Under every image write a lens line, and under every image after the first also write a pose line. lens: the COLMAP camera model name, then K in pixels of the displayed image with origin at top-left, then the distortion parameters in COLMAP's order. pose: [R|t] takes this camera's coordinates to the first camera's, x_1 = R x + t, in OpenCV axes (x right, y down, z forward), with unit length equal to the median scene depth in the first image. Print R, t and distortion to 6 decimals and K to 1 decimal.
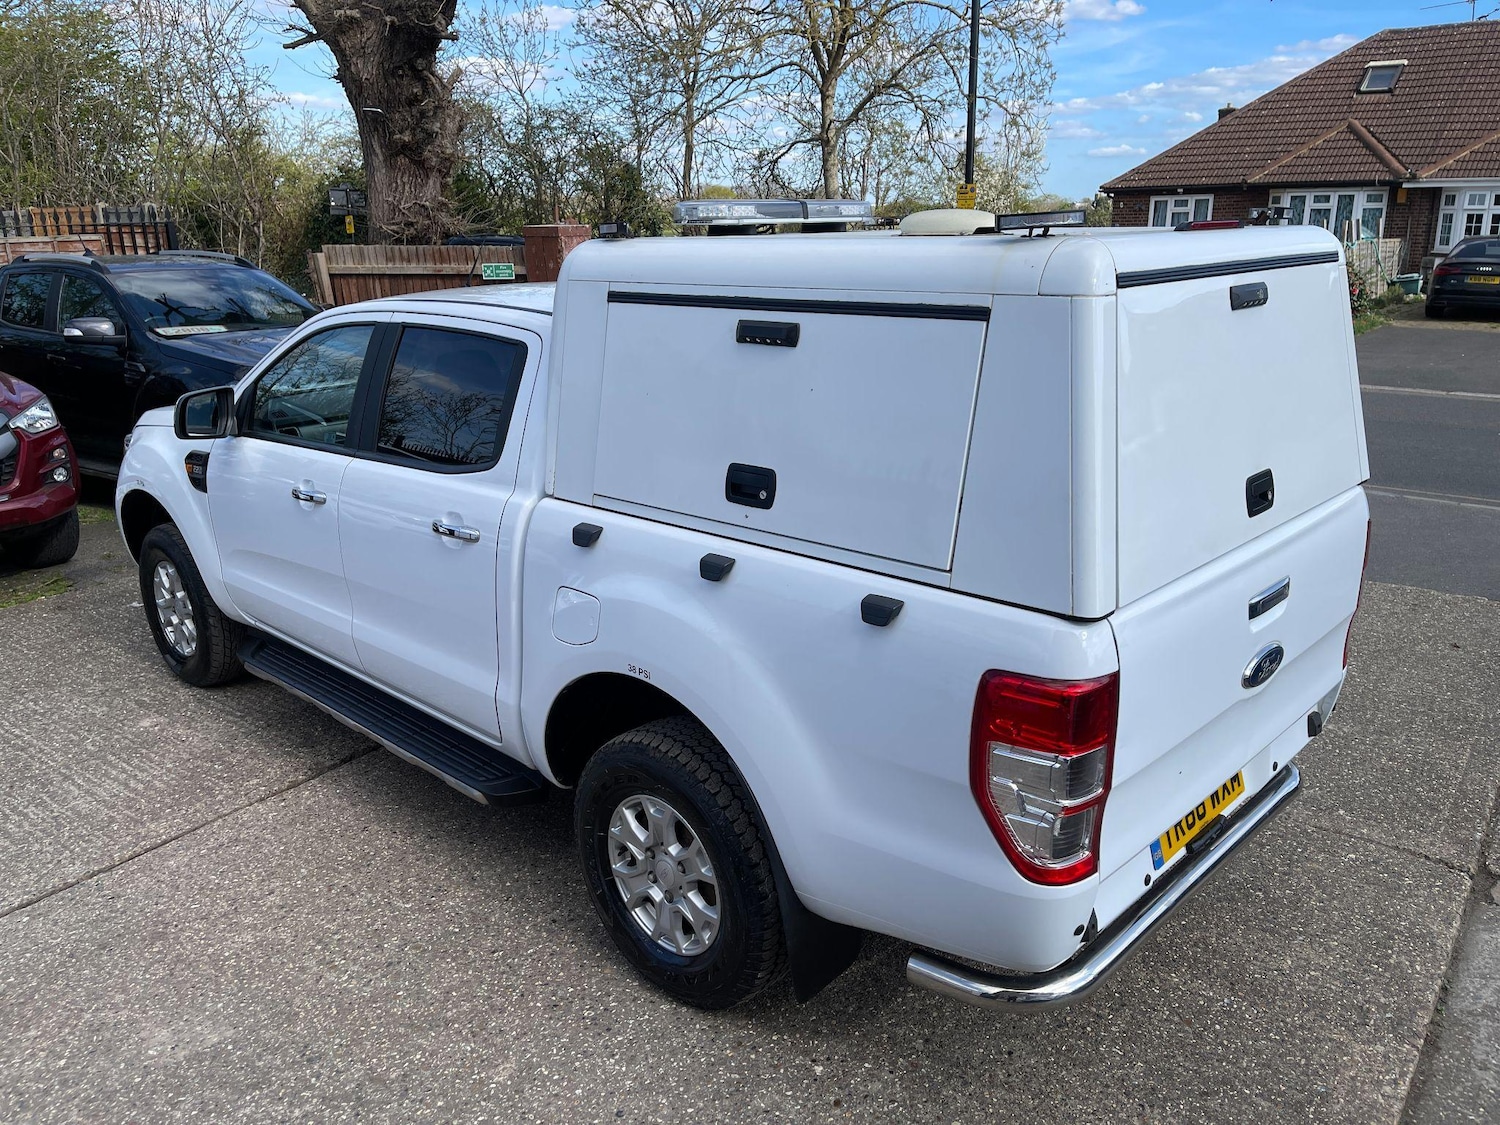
lens RADIAL K [[1138.0, 0, 746.1], [0, 1138.0, 575.5], [0, 0, 1]] dist [0.070186, -0.096544]
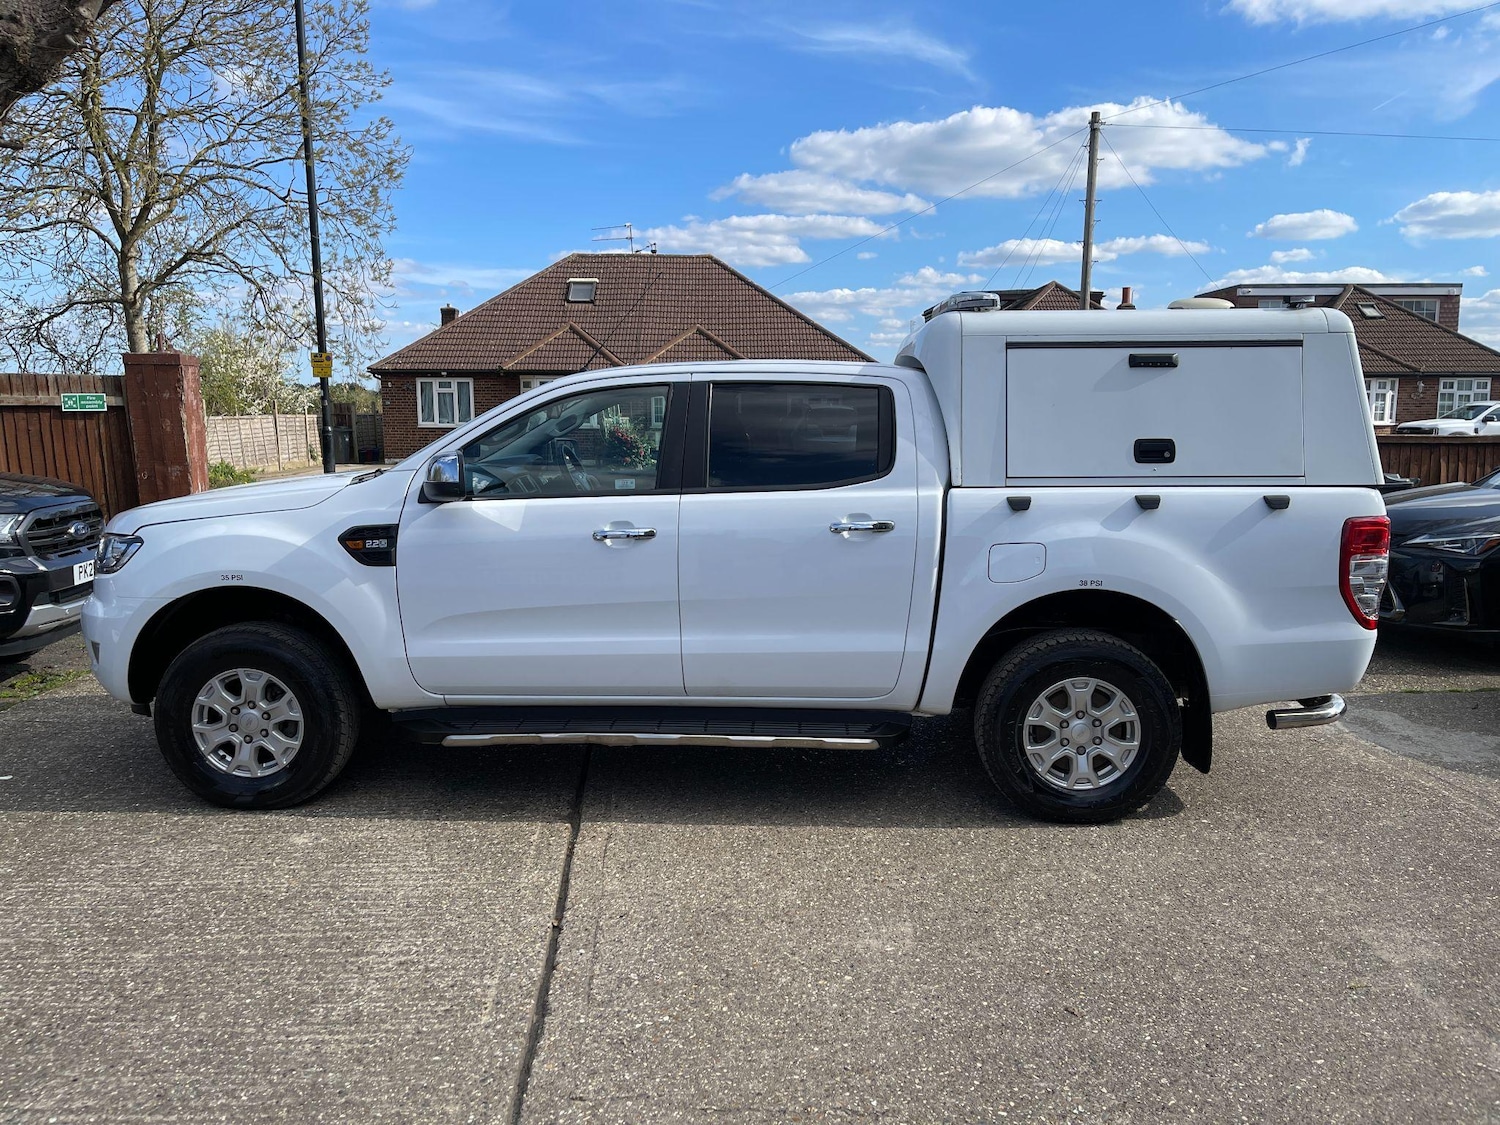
lens RADIAL K [[1138.0, 0, 756.2], [0, 1138.0, 573.2], [0, 0, 1]] dist [0.070186, -0.096544]
pose [[0.750678, -0.081706, 0.655597, -0.989428], [0.186440, 0.978190, -0.091568, 0.089379], [-0.633816, 0.190968, 0.749538, 0.102425]]
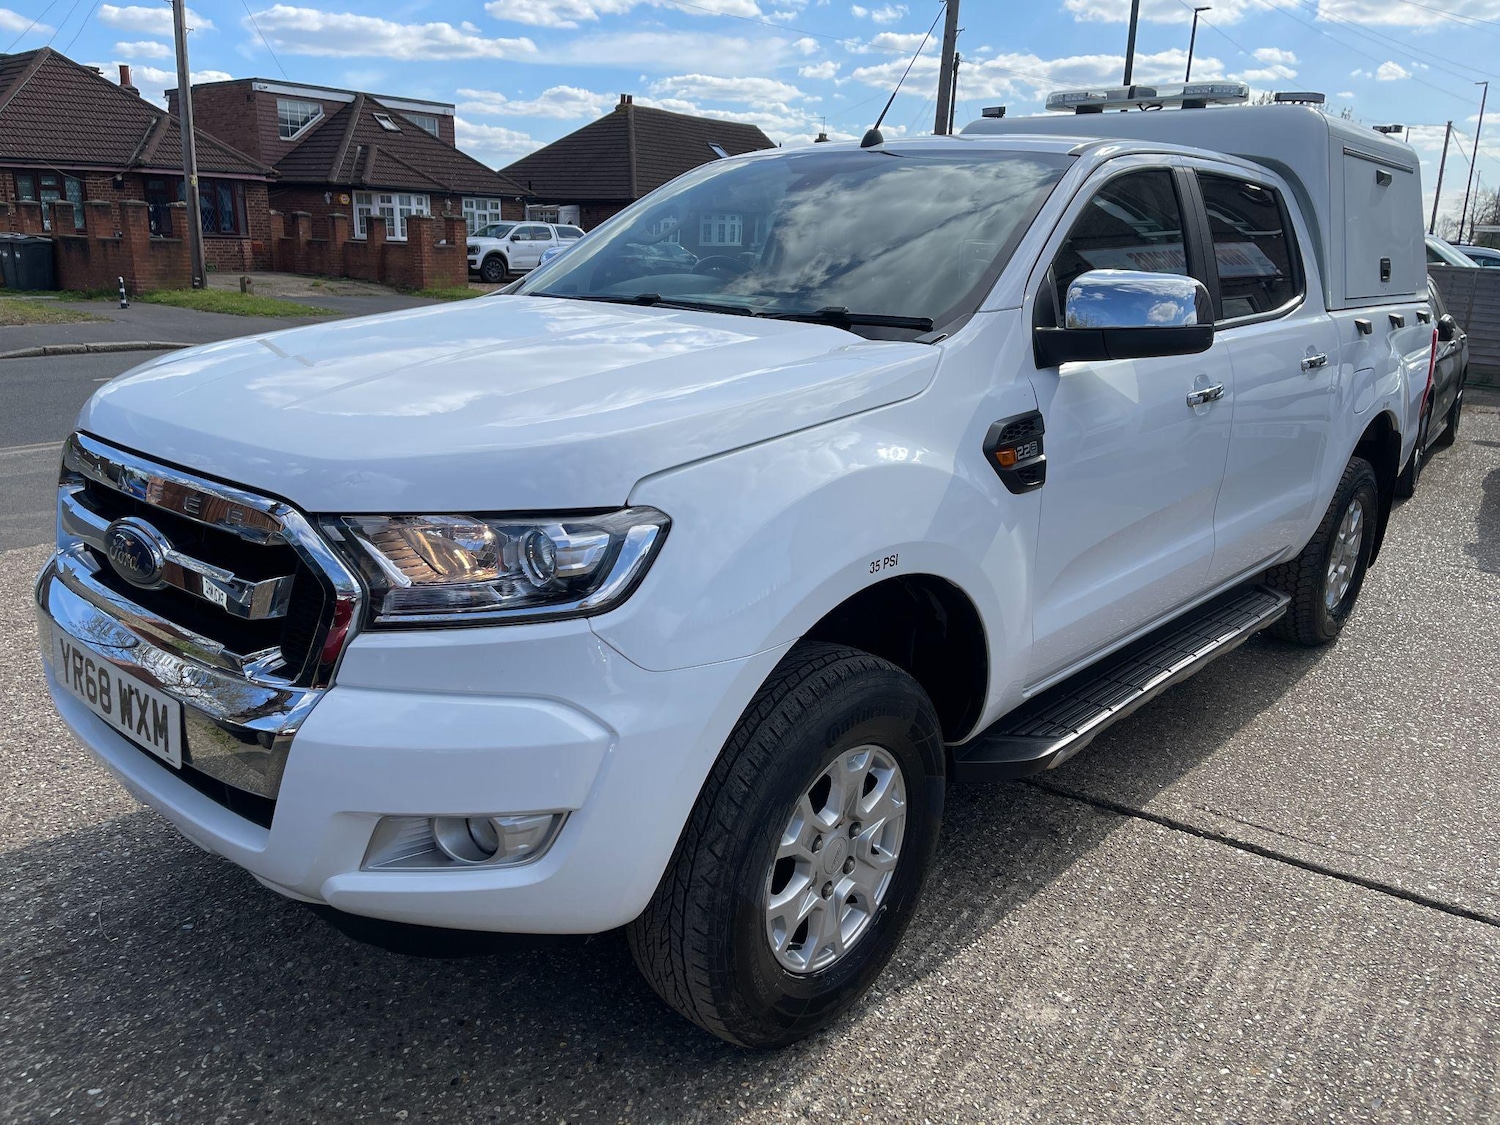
lens RADIAL K [[1138.0, 0, 752.3], [0, 1138.0, 574.6], [0, 0, 1]] dist [0.070186, -0.096544]
pose [[-0.039357, -0.269717, 0.962135, -1.115811], [0.265529, 0.925439, 0.270292, -0.240992], [-0.963299, 0.266112, 0.035195, 1.271826]]
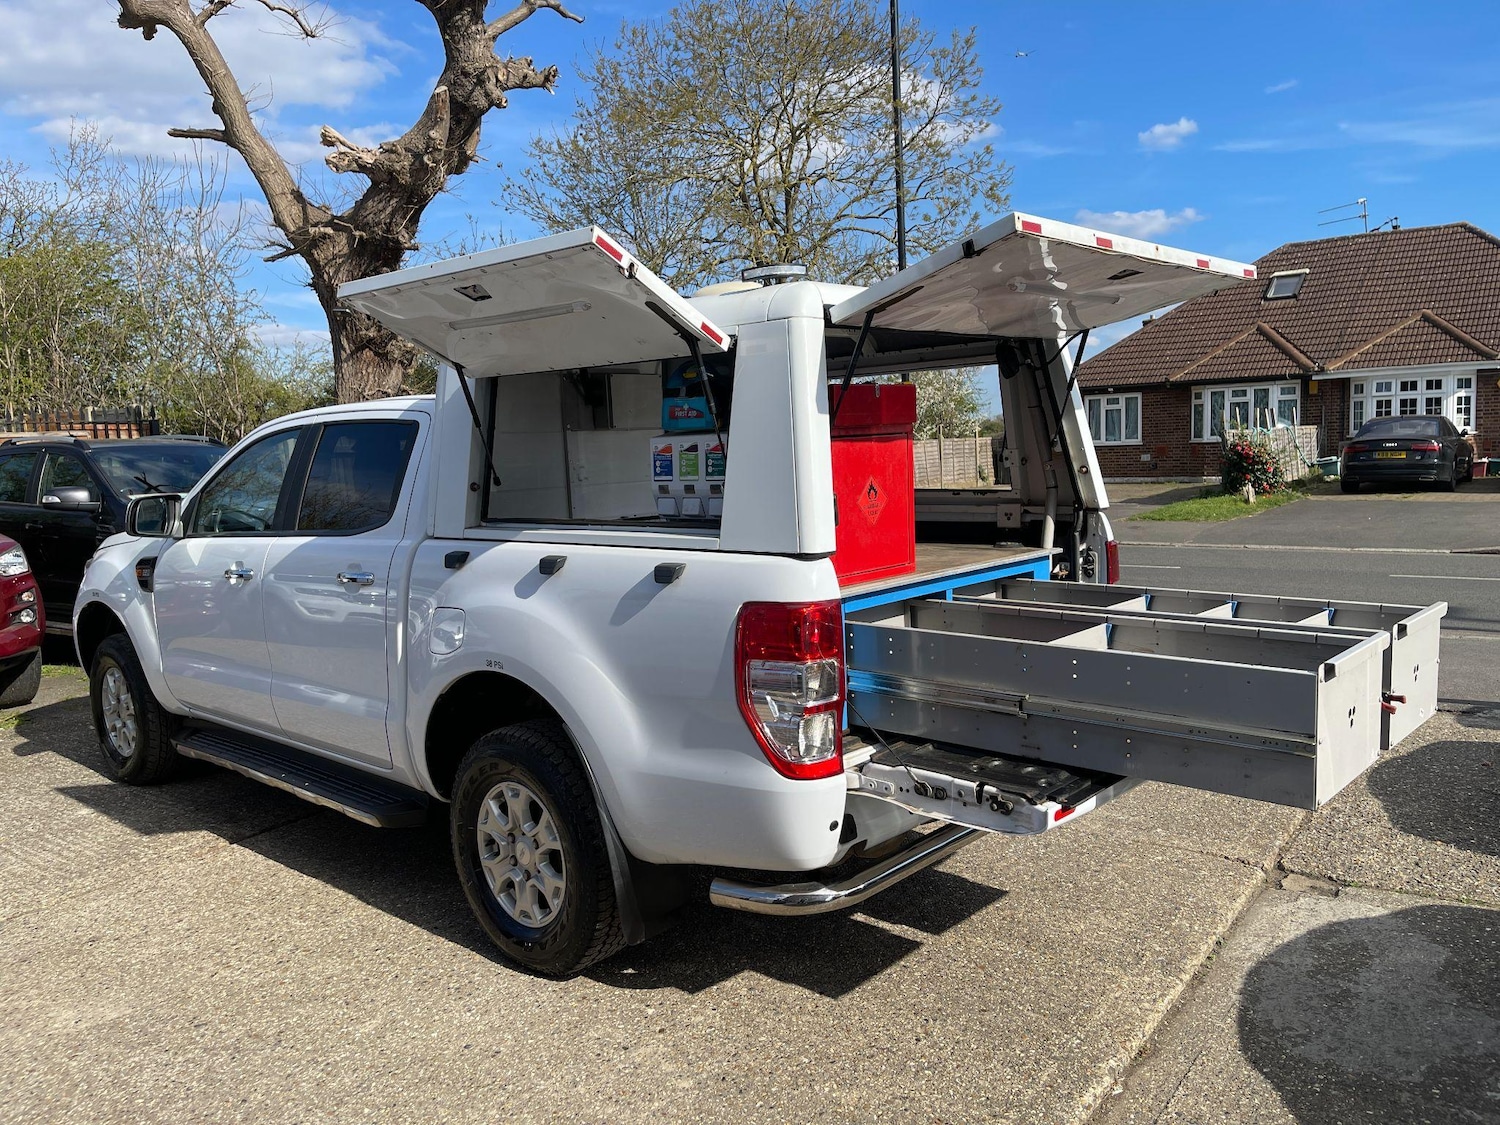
lens RADIAL K [[1138.0, 0, 752.8], [0, 1138.0, 570.7], [0, 0, 1]] dist [0.070186, -0.096544]
pose [[0.999396, -0.027867, 0.020754, 0.107322], [0.031244, 0.982070, -0.185910, 0.153267], [-0.015201, 0.186446, 0.982348, -0.134967]]
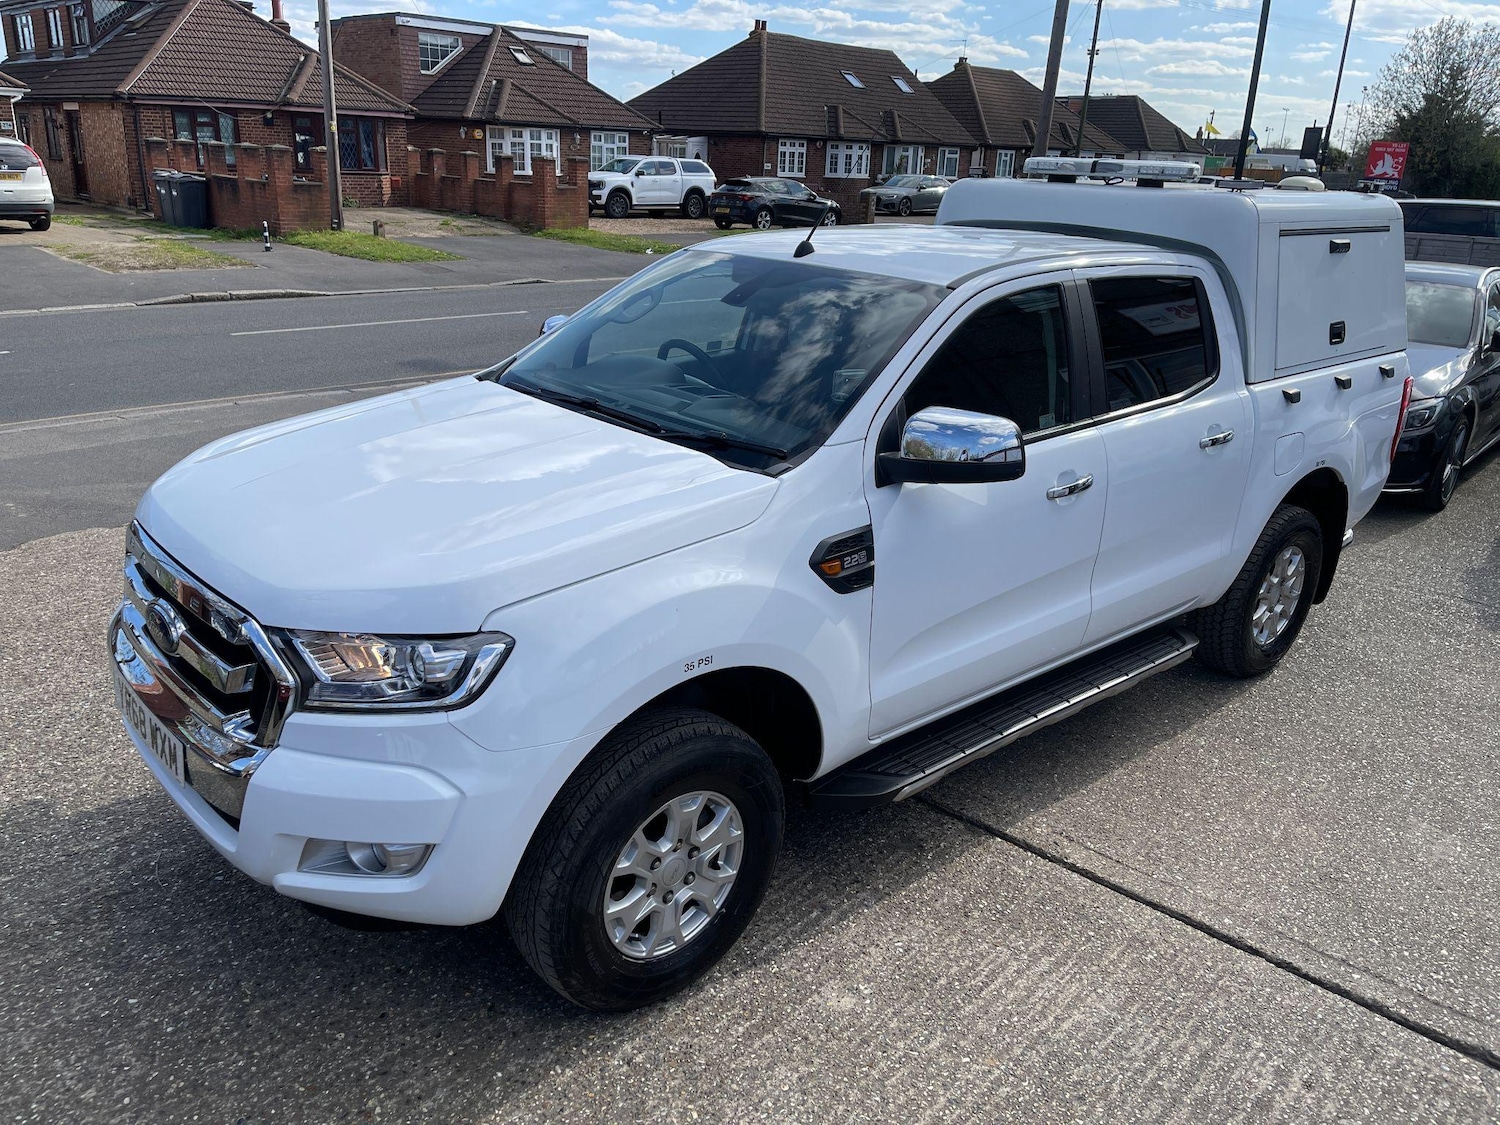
lens RADIAL K [[1138.0, 0, 747.9], [0, 1138.0, 570.4], [0, 0, 1]] dist [0.070186, -0.096544]
pose [[0.081326, -0.326875, 0.941562, -1.232918], [0.254193, 0.920254, 0.297522, -0.330943], [-0.963728, 0.215142, 0.157930, 1.094200]]
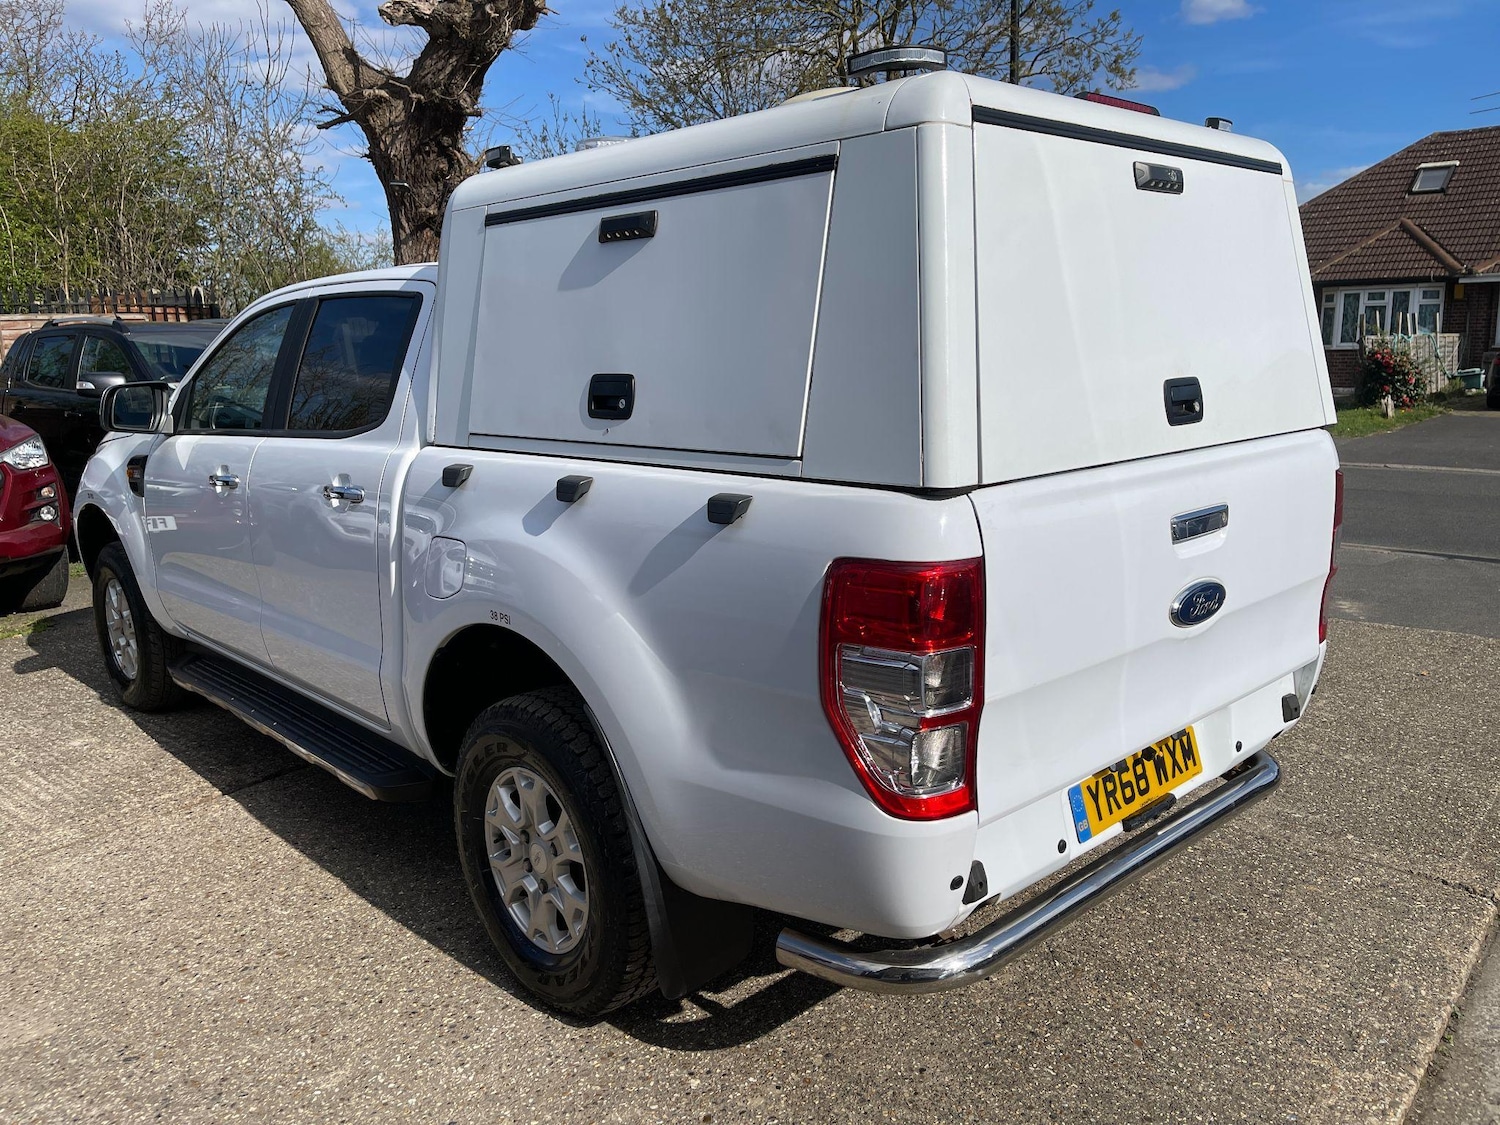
lens RADIAL K [[1138.0, 0, 754.8], [0, 1138.0, 572.4], [0, 0, 1]] dist [0.070186, -0.096544]
pose [[0.998718, 0.002442, -0.050569, 0.105993], [-0.007567, 0.994815, -0.101420, 0.097266], [0.050059, 0.101672, 0.993558, 0.079584]]
